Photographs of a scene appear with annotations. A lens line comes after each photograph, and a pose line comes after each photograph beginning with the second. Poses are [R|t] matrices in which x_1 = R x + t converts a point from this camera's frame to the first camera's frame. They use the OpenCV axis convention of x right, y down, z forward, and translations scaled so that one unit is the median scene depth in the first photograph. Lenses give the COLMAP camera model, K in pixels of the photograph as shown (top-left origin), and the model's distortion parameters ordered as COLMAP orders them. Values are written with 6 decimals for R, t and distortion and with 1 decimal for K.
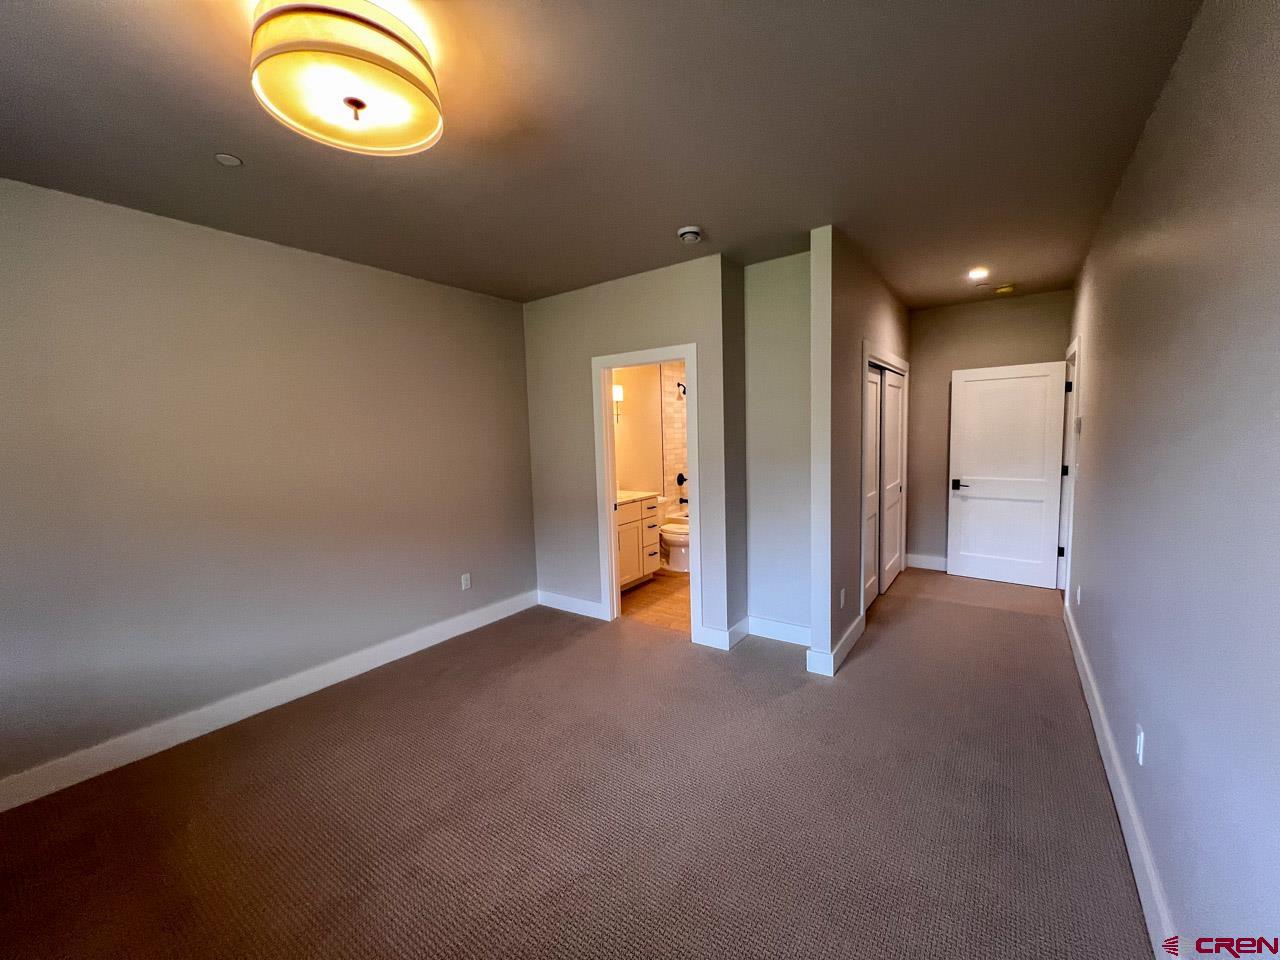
lens RADIAL K [[515.1, 0, 640.5], [0, 515.1, 477.7], [0, 0, 1]] dist [-0.000790, -0.000183]
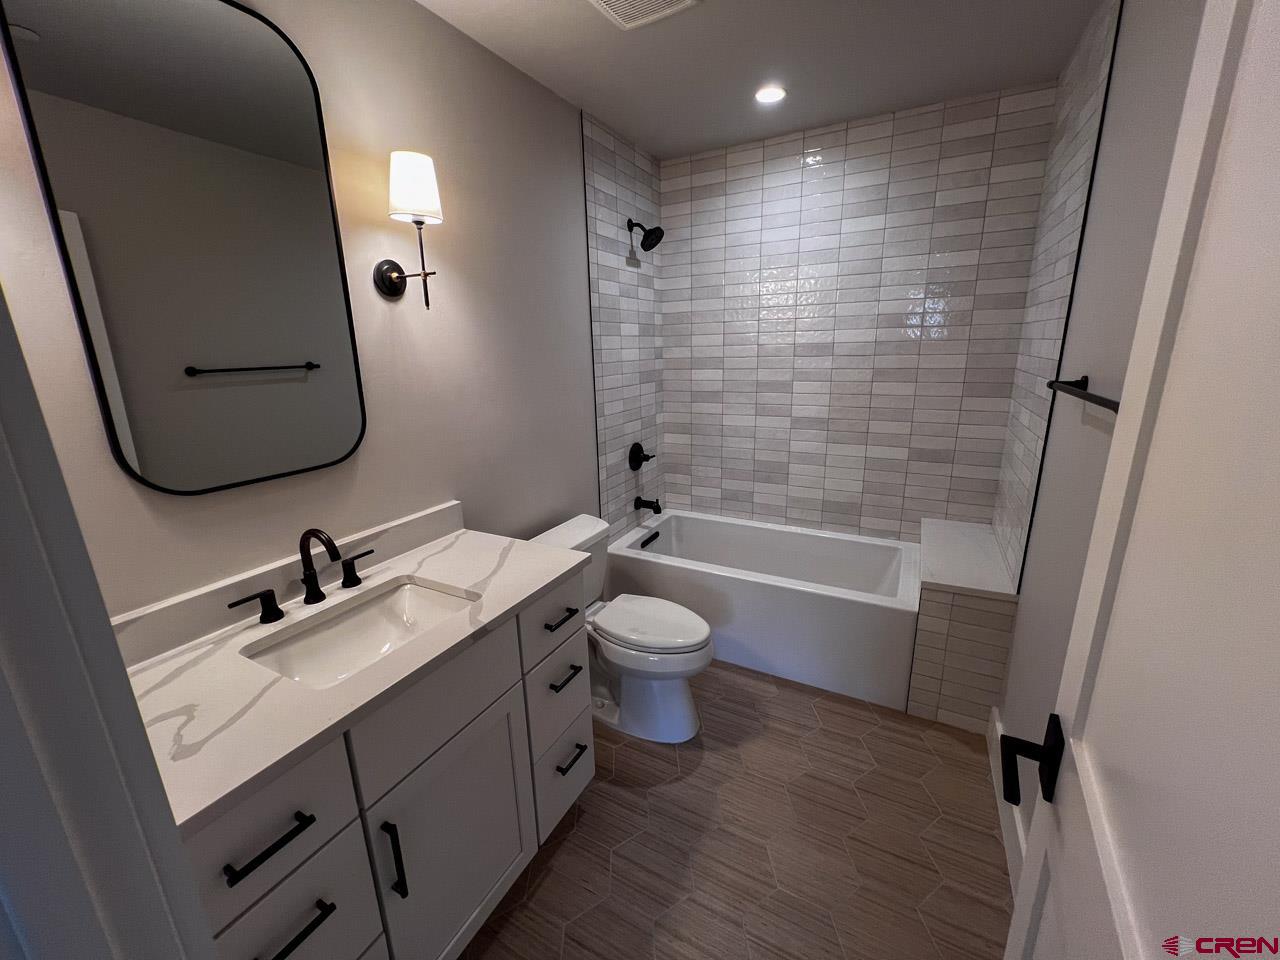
lens RADIAL K [[515.1, 0, 643.3], [0, 515.1, 480.7], [0, 0, 1]] dist [-0.000790, -0.000183]
pose [[0.990439, -0.026254, 0.135428, 0.024412], [0.004208, 0.987016, 0.160567, -0.047790], [-0.137885, -0.158462, 0.977690, 0.577727]]
